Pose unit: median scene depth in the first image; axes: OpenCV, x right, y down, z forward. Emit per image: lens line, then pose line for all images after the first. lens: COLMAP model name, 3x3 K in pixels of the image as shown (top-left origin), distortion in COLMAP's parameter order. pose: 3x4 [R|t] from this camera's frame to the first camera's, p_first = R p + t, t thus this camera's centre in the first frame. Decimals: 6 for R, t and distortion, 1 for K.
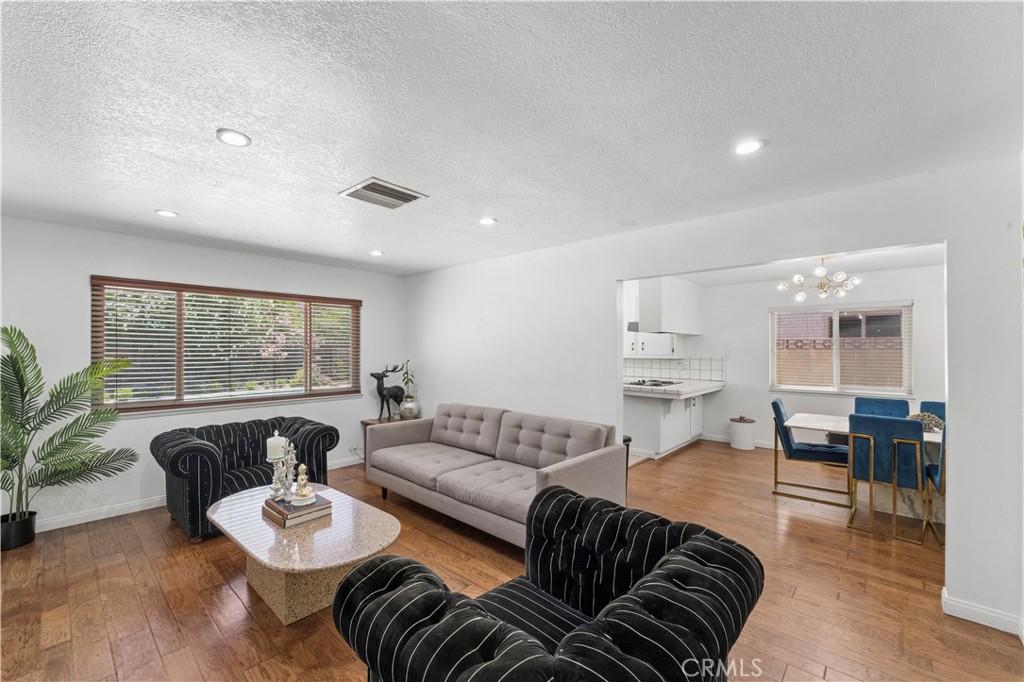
lens RADIAL K [[417.6, 0, 503.8], [0, 417.6, 348.9], [0, 0, 1]] dist [0.000512, 0.000044]
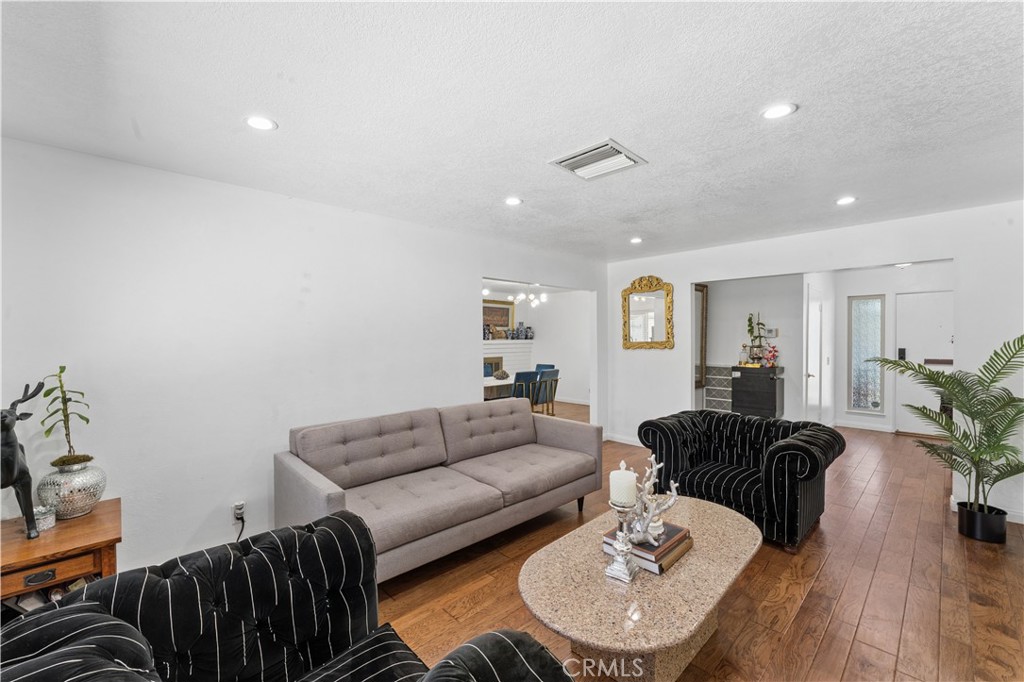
lens RADIAL K [[418.0, 0, 513.7], [0, 418.0, 335.7], [0, 0, 1]] dist [0.000410, 0.000023]
pose [[0.057498, -0.005661, 0.998330, -1.012504], [0.001751, 0.999983, 0.005570, -0.004977], [-0.998344, 0.001427, 0.057507, 0.952659]]
